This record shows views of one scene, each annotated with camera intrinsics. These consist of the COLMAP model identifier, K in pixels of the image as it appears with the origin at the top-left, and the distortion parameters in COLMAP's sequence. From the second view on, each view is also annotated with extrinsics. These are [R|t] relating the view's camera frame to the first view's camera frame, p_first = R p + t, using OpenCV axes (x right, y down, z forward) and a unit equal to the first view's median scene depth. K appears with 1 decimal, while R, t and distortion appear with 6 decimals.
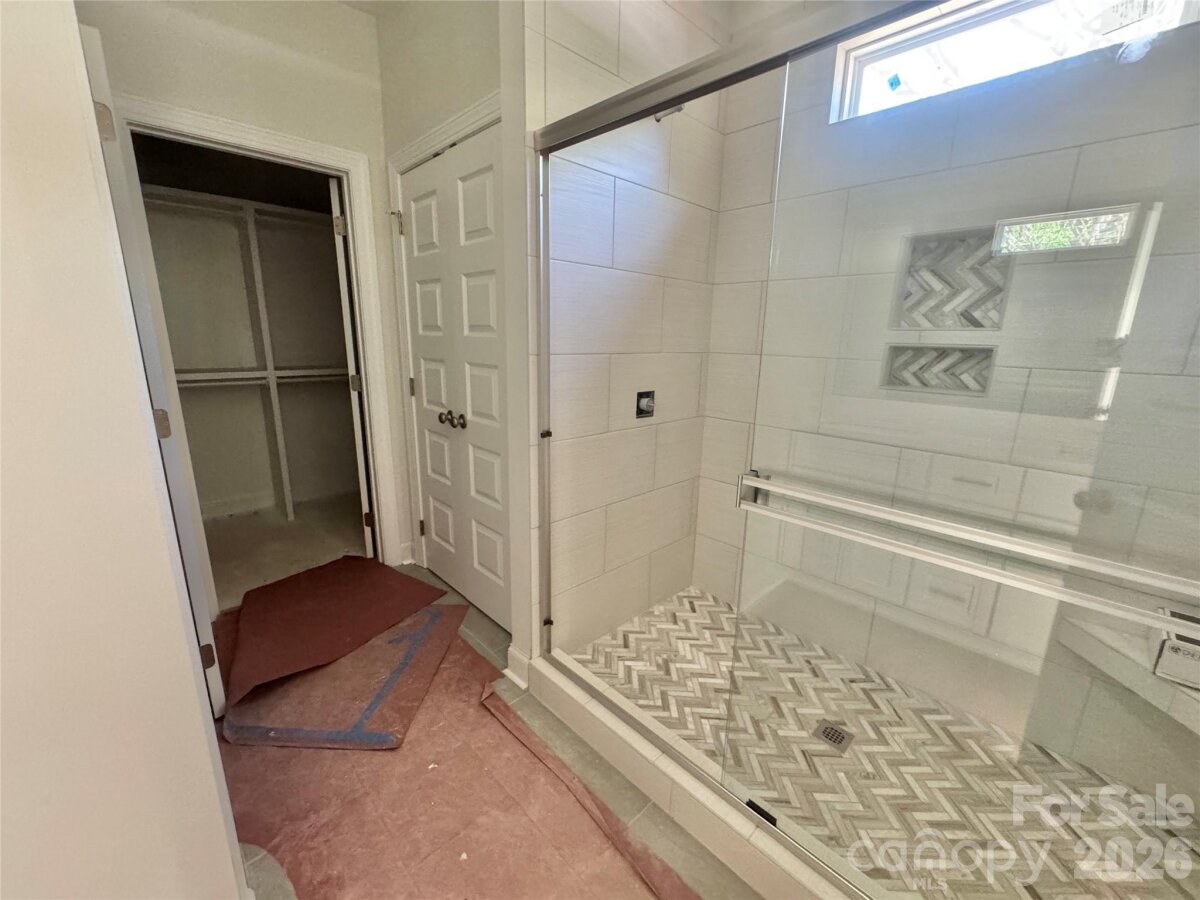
lens RADIAL K [[480.3, 0, 599.4], [0, 480.3, 450.7], [0, 0, 1]] dist [-0.002645, 0.000462]
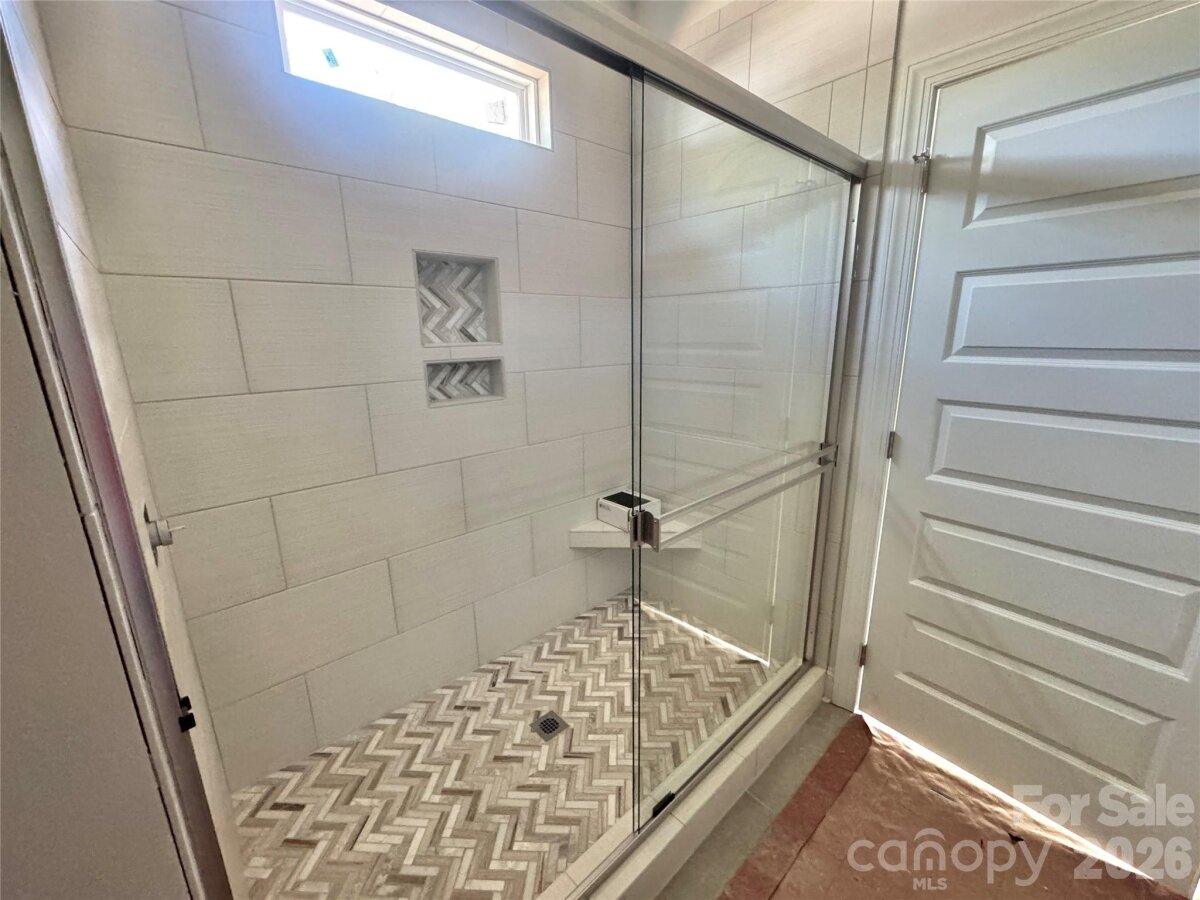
lens RADIAL K [[480.3, 0, 600.0], [0, 480.3, 448.9], [0, 0, 1]] dist [-0.002645, 0.000462]
pose [[0.028035, -0.260251, 0.965134, -0.360071], [0.247637, 0.937225, 0.245532, -0.208804], [-0.968447, 0.232119, 0.090723, 0.613662]]
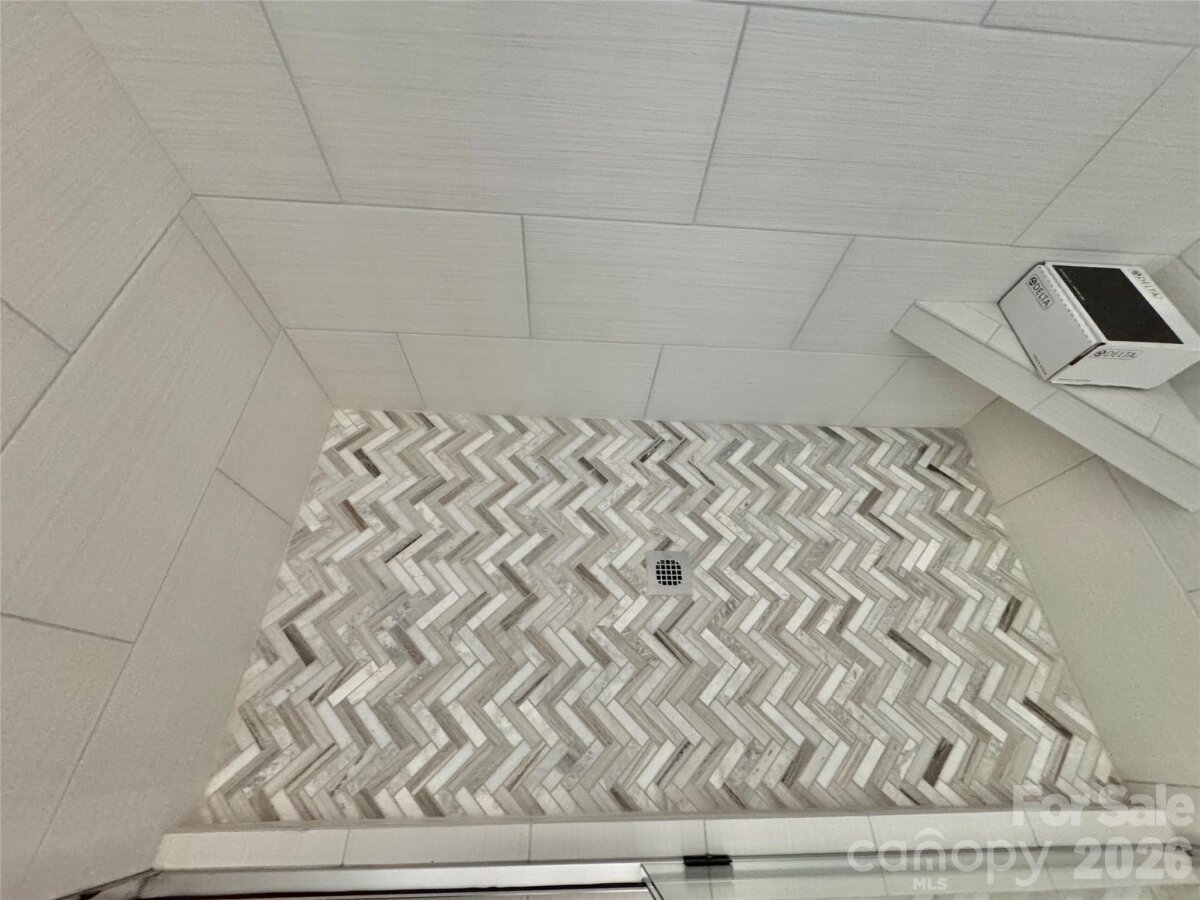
lens RADIAL K [[480.3, 0, 600.0], [0, 480.3, 447.9], [0, 0, 1]] dist [-0.002645, 0.000462]
pose [[0.690252, -0.605505, 0.396126, 0.232068], [0.115253, 0.632478, 0.765956, -0.081304], [-0.714331, -0.483047, 0.506356, 0.755567]]
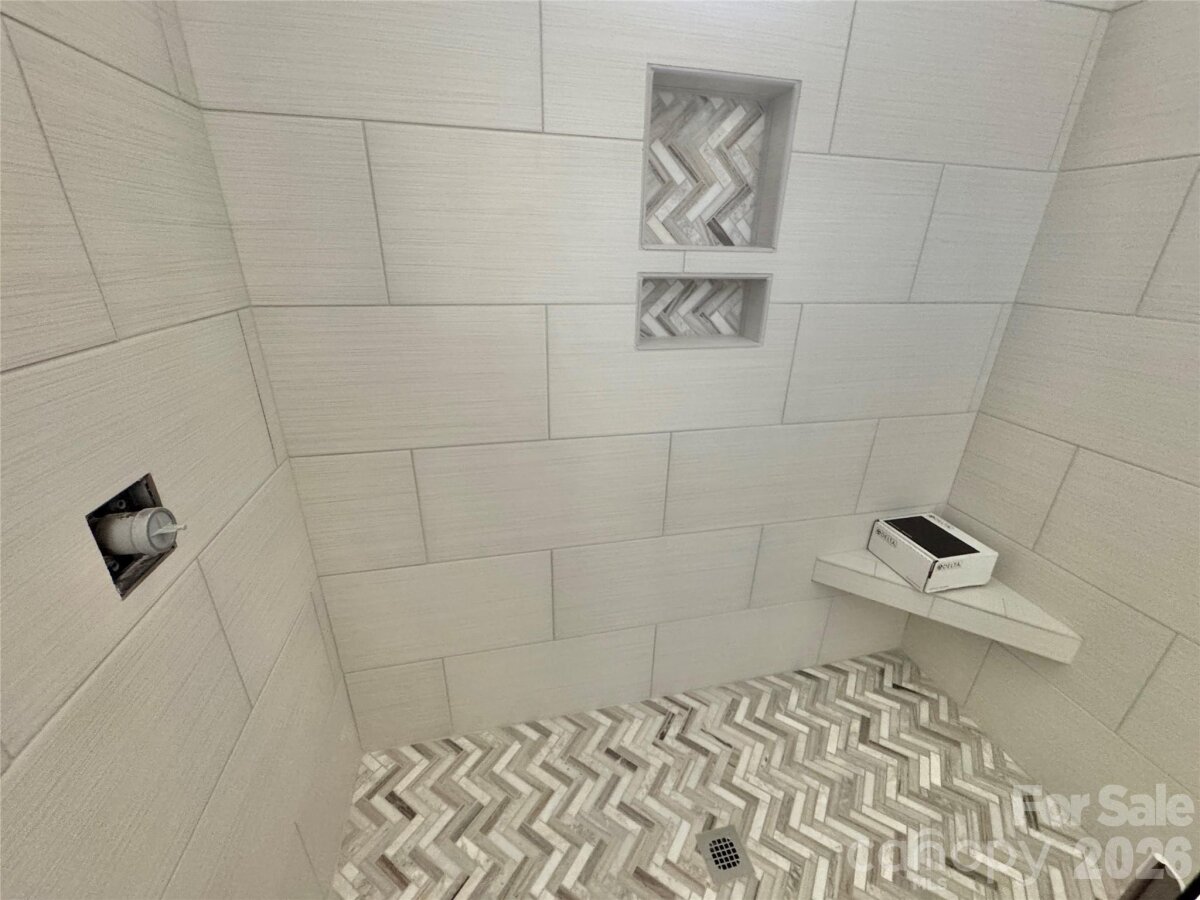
lens RADIAL K [[480.3, 0, 601.0], [0, 480.3, 448.3], [0, 0, 1]] dist [-0.002645, 0.000462]
pose [[0.512481, -0.342871, 0.787276, 0.037557], [0.191558, 0.939369, 0.284415, -0.198915], [-0.837060, 0.005052, 0.547088, 0.717812]]
